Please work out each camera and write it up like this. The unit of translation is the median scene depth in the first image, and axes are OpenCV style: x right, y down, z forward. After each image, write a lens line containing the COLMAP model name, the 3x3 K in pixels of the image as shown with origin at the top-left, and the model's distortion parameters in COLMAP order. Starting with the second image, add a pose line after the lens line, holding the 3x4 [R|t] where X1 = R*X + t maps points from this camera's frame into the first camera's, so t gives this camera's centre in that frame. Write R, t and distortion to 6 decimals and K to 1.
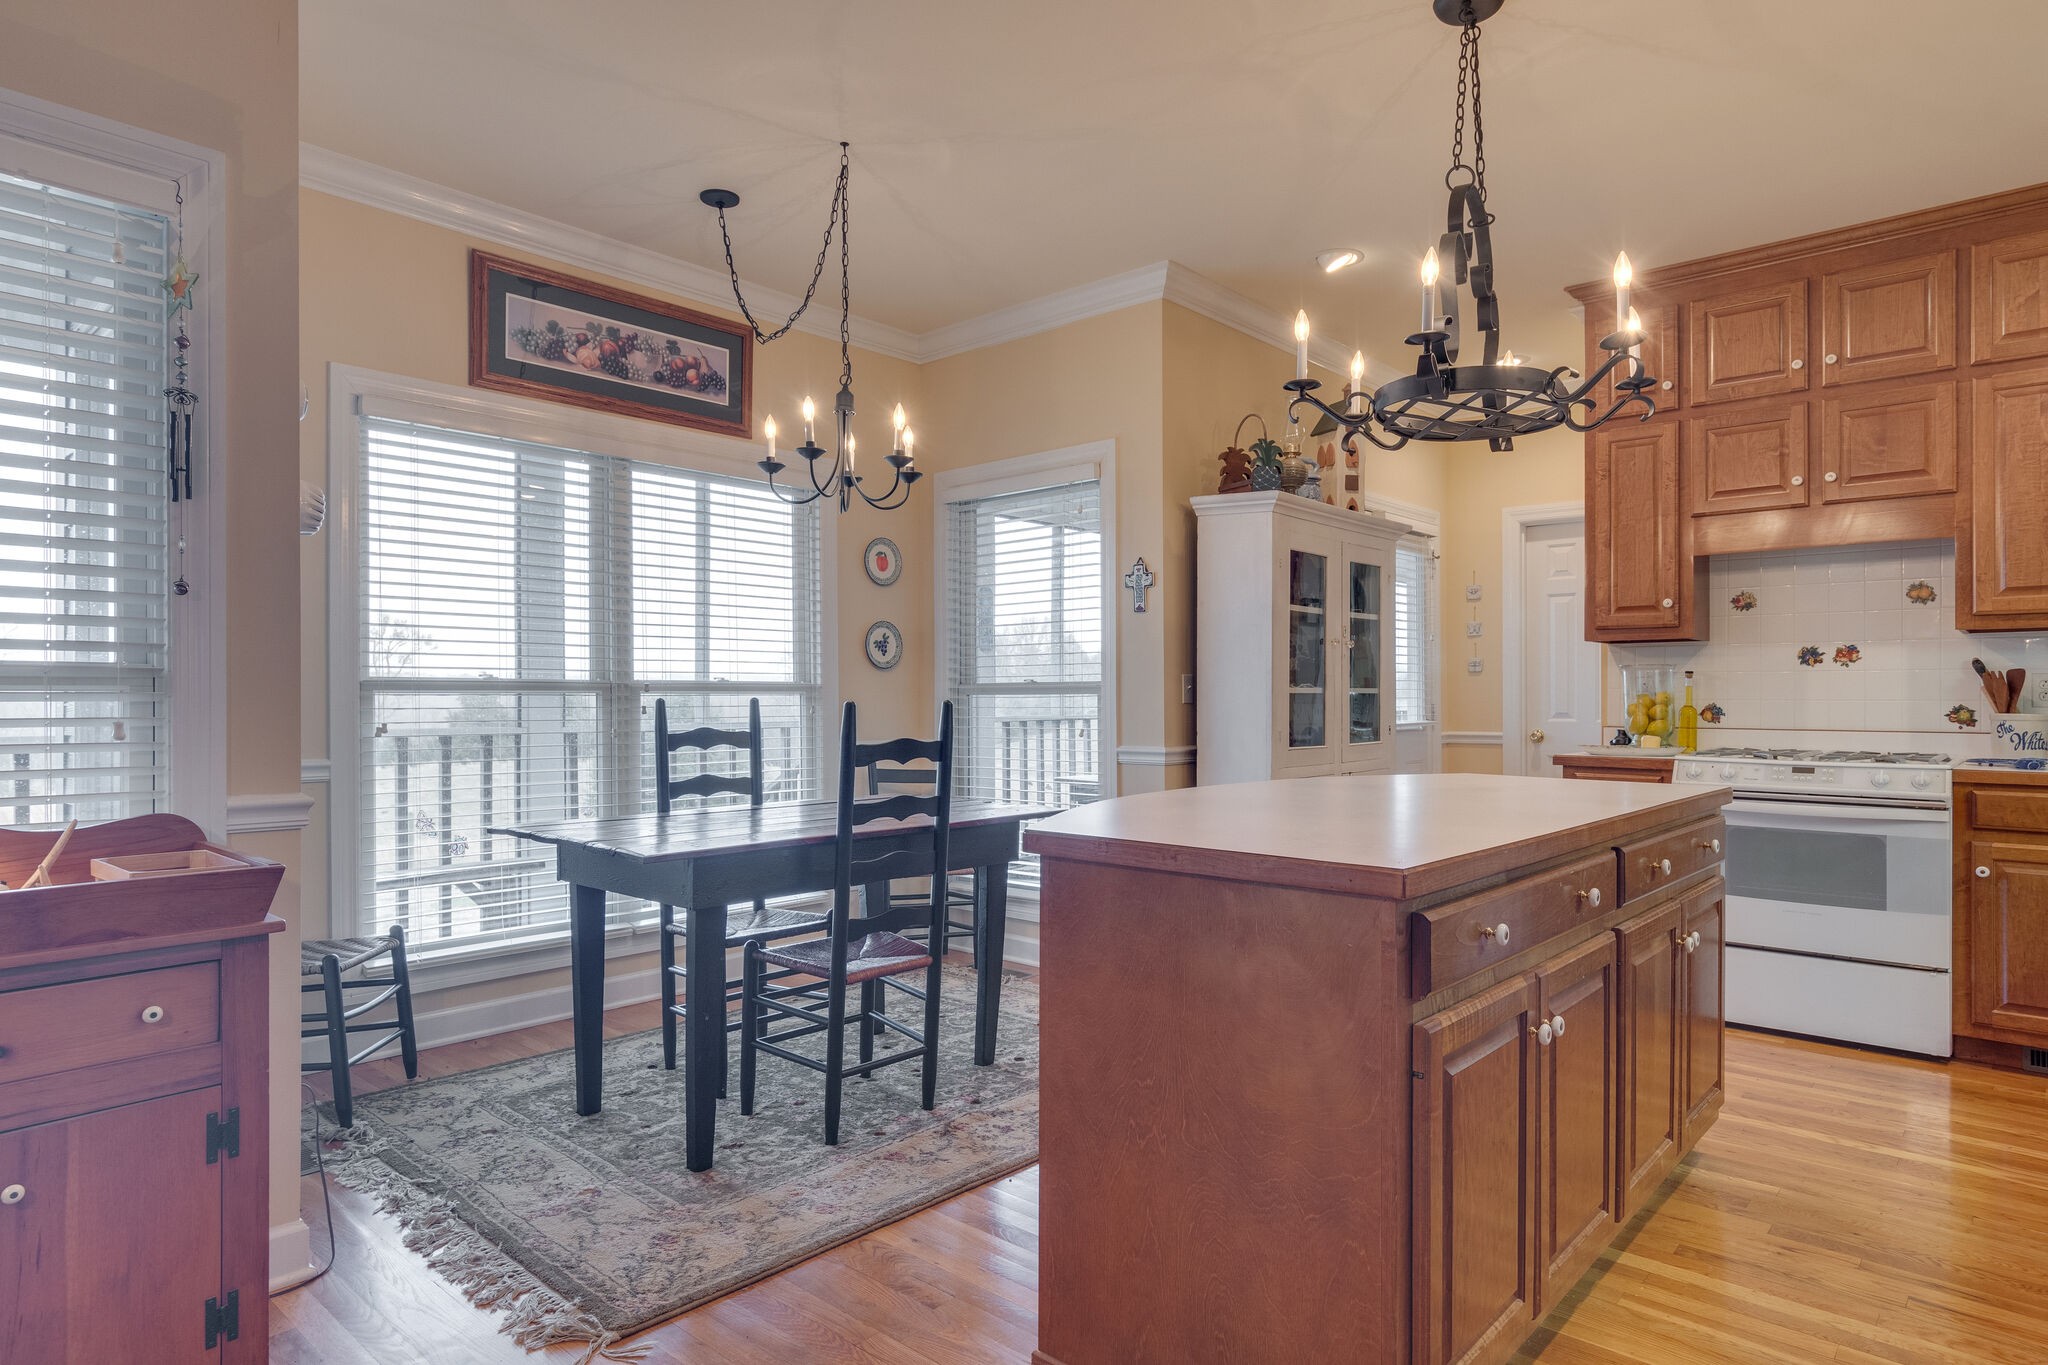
lens RADIAL K [[1158.8, 0, 1026.1], [0, 1158.8, 688.9], [0, 0, 1]] dist [-0.002778, -0.000103]
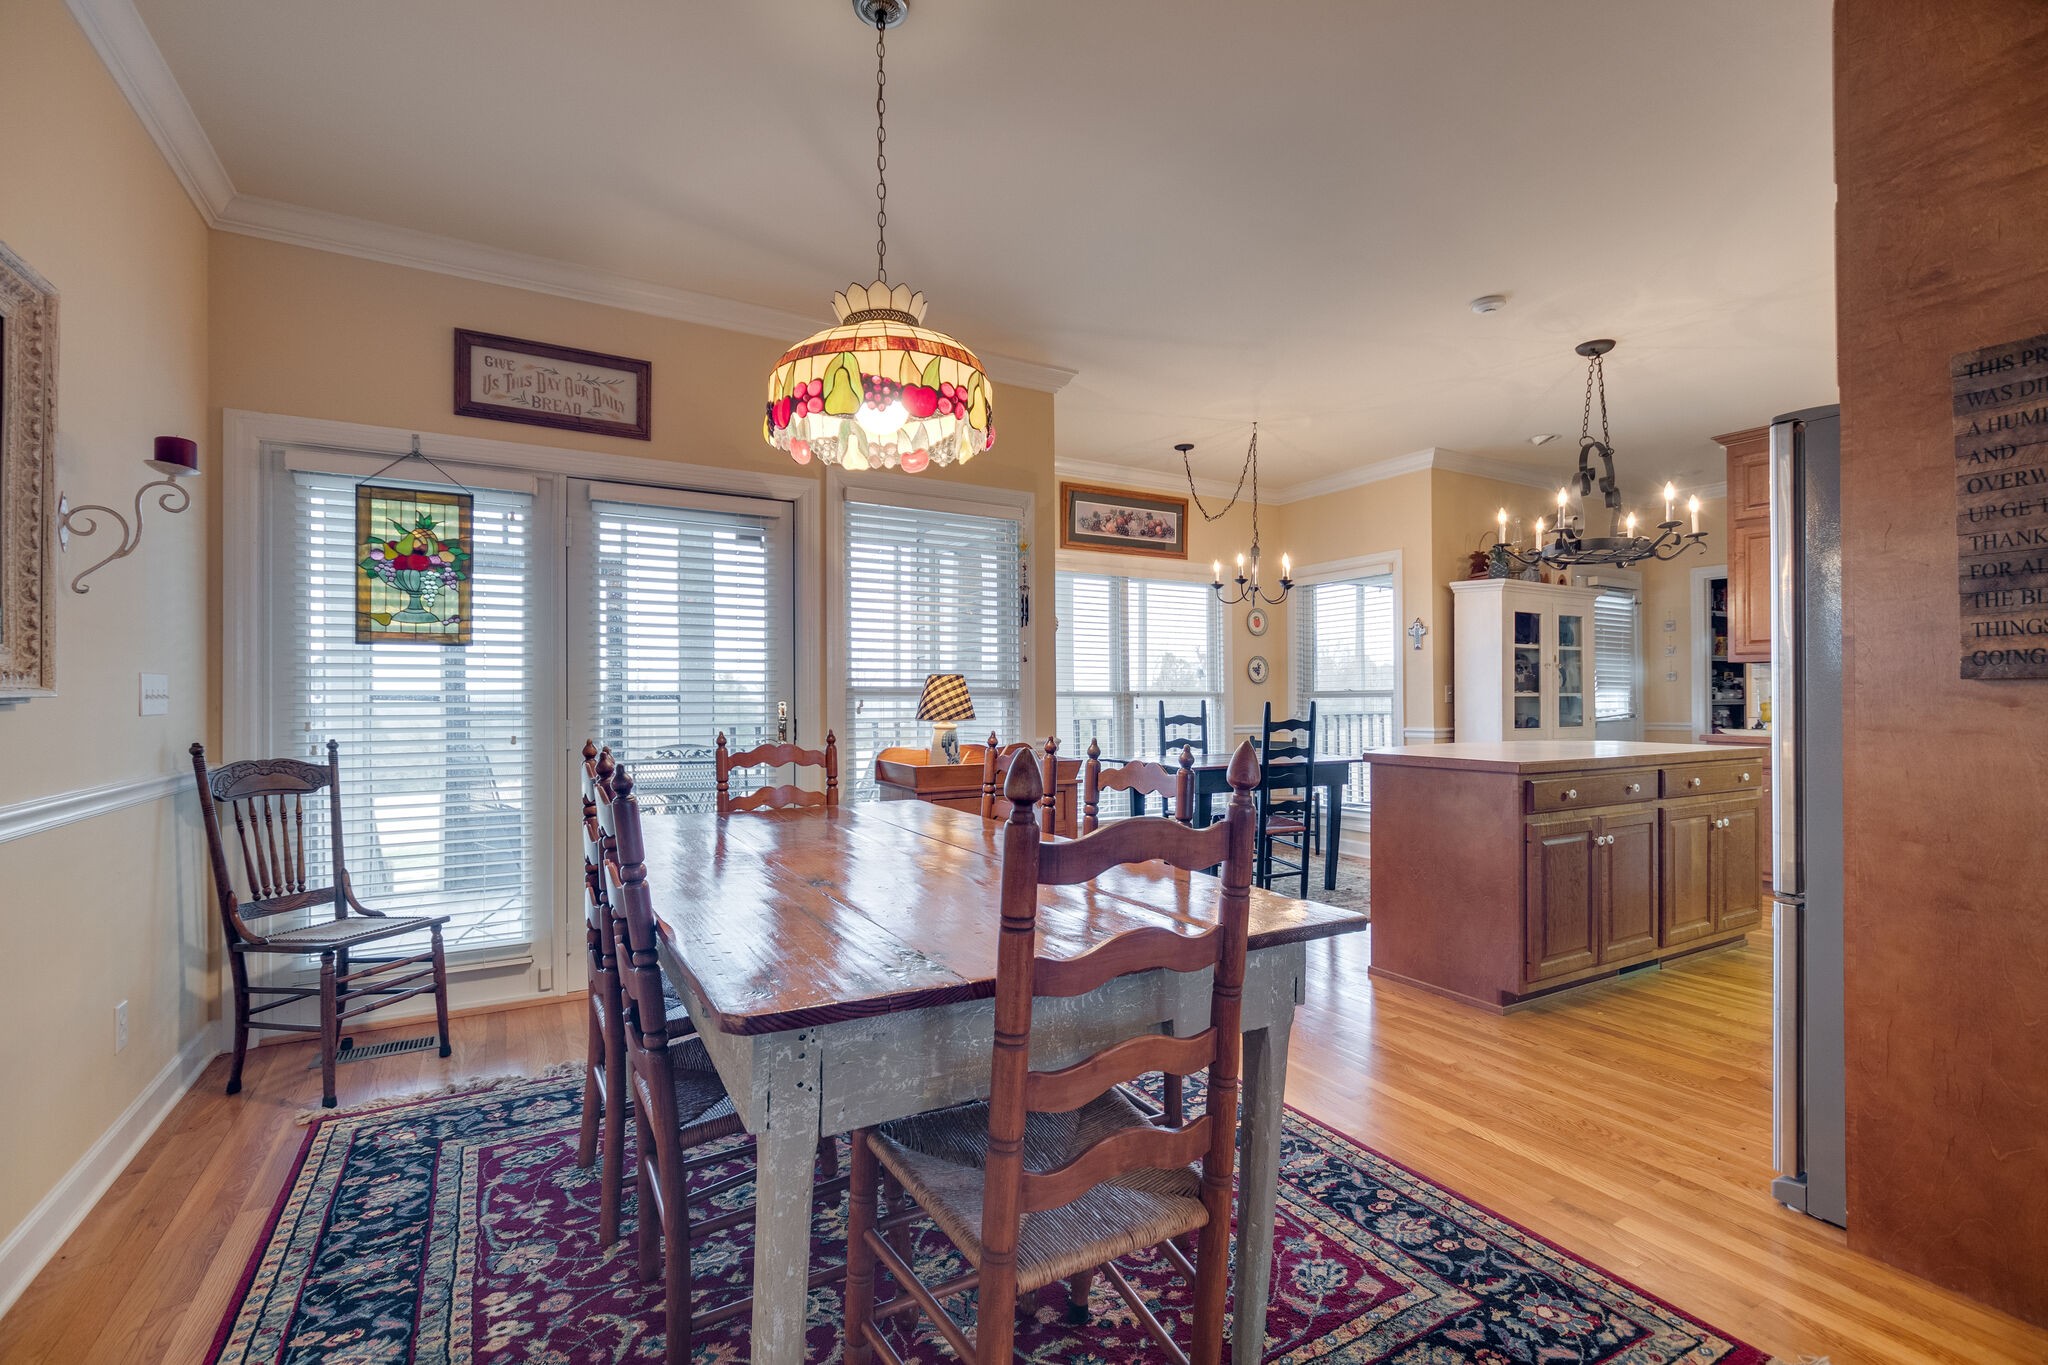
lens RADIAL K [[918.4, 0, 1012.8], [0, 918.4, 696.8], [0, 0, 1]] dist [0.014099, -0.000535]
pose [[0.948383, -0.004555, -0.317094, -0.041725], [0.005653, 0.999981, 0.002543, -0.003369], [0.317077, -0.004204, 0.948391, -0.521240]]
